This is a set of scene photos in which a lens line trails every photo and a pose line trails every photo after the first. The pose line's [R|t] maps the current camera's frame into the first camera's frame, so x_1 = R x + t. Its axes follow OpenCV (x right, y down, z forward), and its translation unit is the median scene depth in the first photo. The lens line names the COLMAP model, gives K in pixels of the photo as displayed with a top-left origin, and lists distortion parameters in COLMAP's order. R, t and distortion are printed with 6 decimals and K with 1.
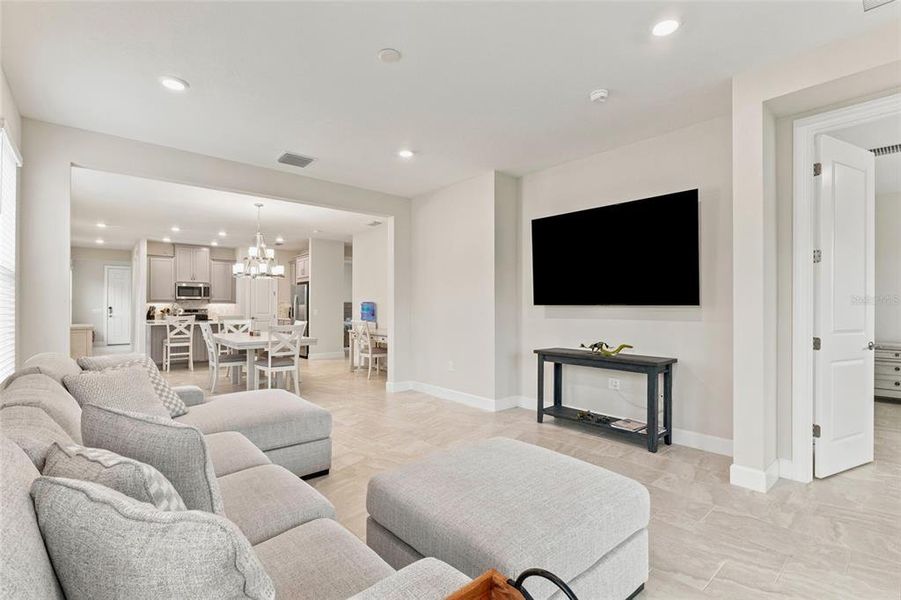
lens RADIAL K [[412.4, 0, 440.6], [0, 412.4, 304.0], [0, 0, 1]] dist [0.001088, 0.000195]
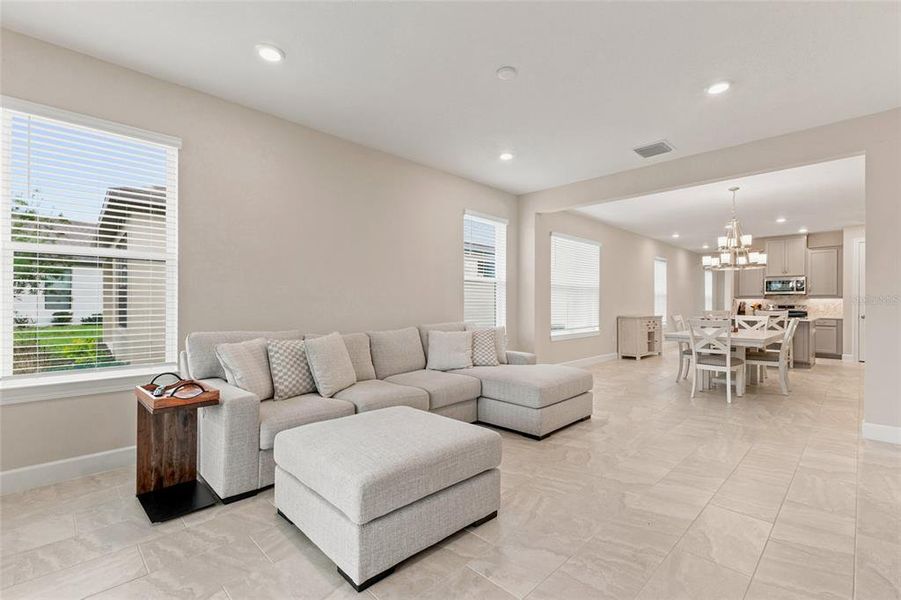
lens RADIAL K [[395.1, 0, 451.8], [0, 395.1, 302.7], [0, 0, 1]] dist [0.000966, -0.000066]
pose [[0.078375, -0.005787, -0.996907, 0.242428], [0.006693, 0.999964, -0.005279, 0.007694], [0.996902, -0.006258, 0.078411, 0.196925]]
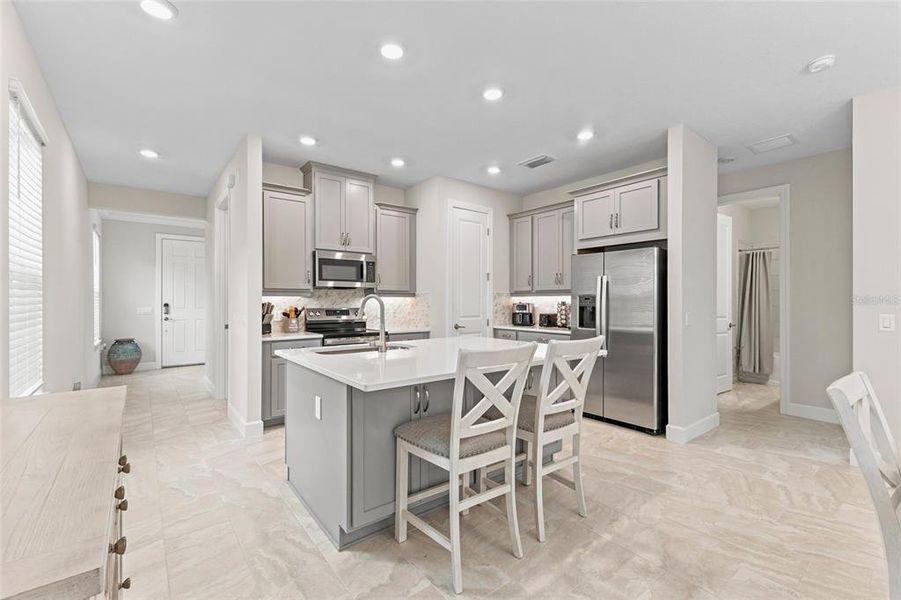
lens RADIAL K [[395.1, 0, 451.8], [0, 395.1, 302.7], [0, 0, 1]] dist [0.000966, -0.000066]
pose [[0.999473, -0.001201, -0.032425, -0.500864], [0.001594, 0.999926, 0.012090, 0.000279], [0.032408, -0.012135, 0.999401, 0.601000]]
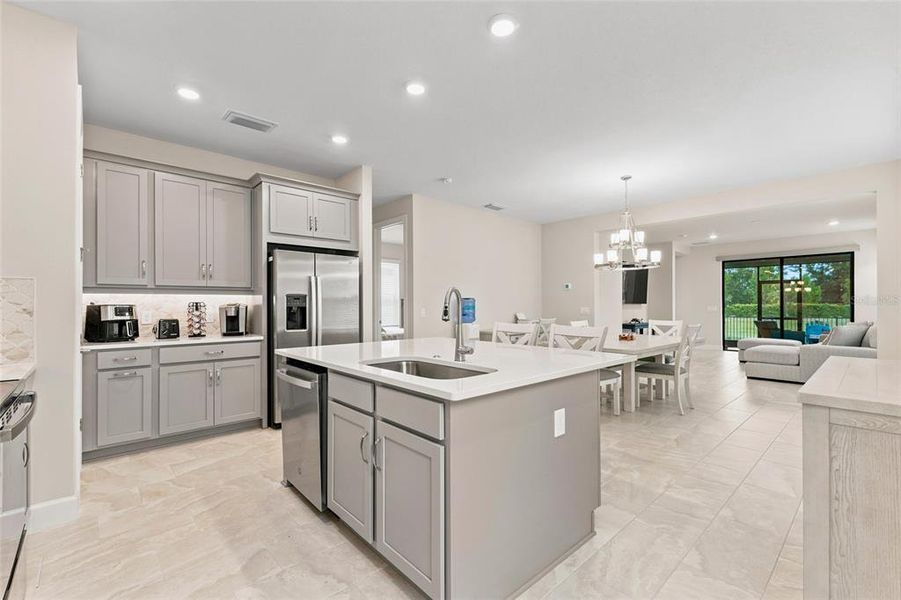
lens RADIAL K [[398.2, 0, 450.5], [0, 398.2, 300.0], [0, 0, 1]] dist [0.026434, -0.000042]
pose [[-0.044369, 0.009705, 0.998968, -0.786814], [-0.009175, 0.999907, -0.010122, 0.005787], [-0.998973, -0.009615, -0.044276, 0.894661]]
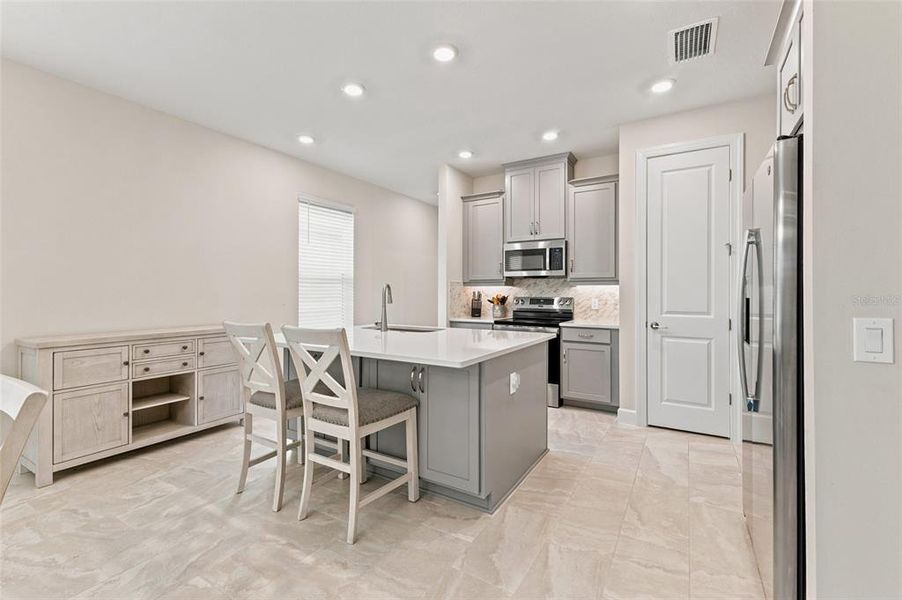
lens RADIAL K [[395.7, 0, 451.9], [0, 395.7, 290.5], [0, 0, 1]] dist [0.000236, 0.000065]
pose [[0.313168, -0.004670, -0.949686, -0.220865], [0.008416, 0.999962, -0.002142, 0.004593], [0.949661, -0.007321, 0.313195, 0.827151]]
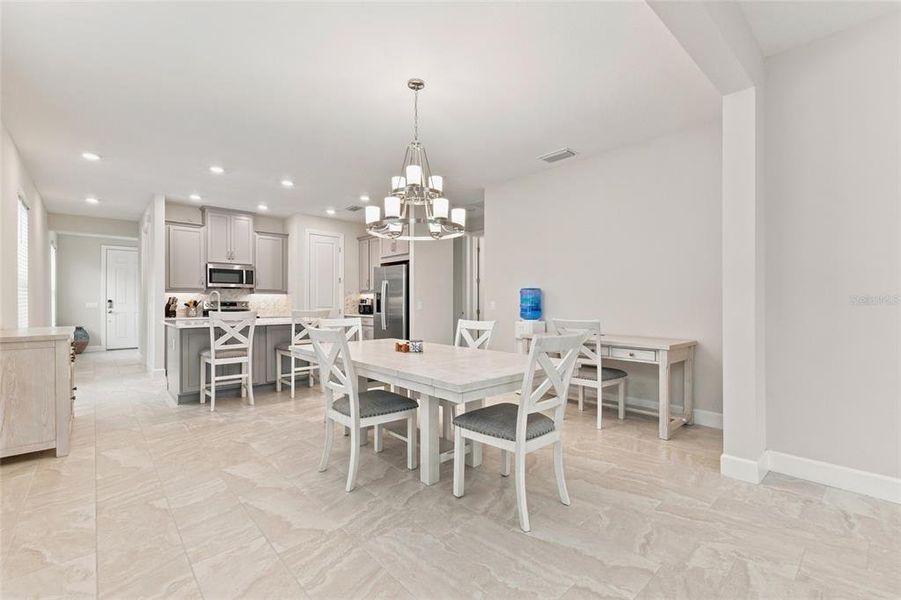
lens RADIAL K [[395.1, 0, 451.8], [0, 395.1, 302.7], [0, 0, 1]] dist [0.000966, -0.000066]
pose [[0.999337, -0.001049, 0.036398, -0.267169], [0.000732, 0.999962, 0.008711, 0.009357], [-0.036406, -0.008679, 0.999299, 0.337567]]
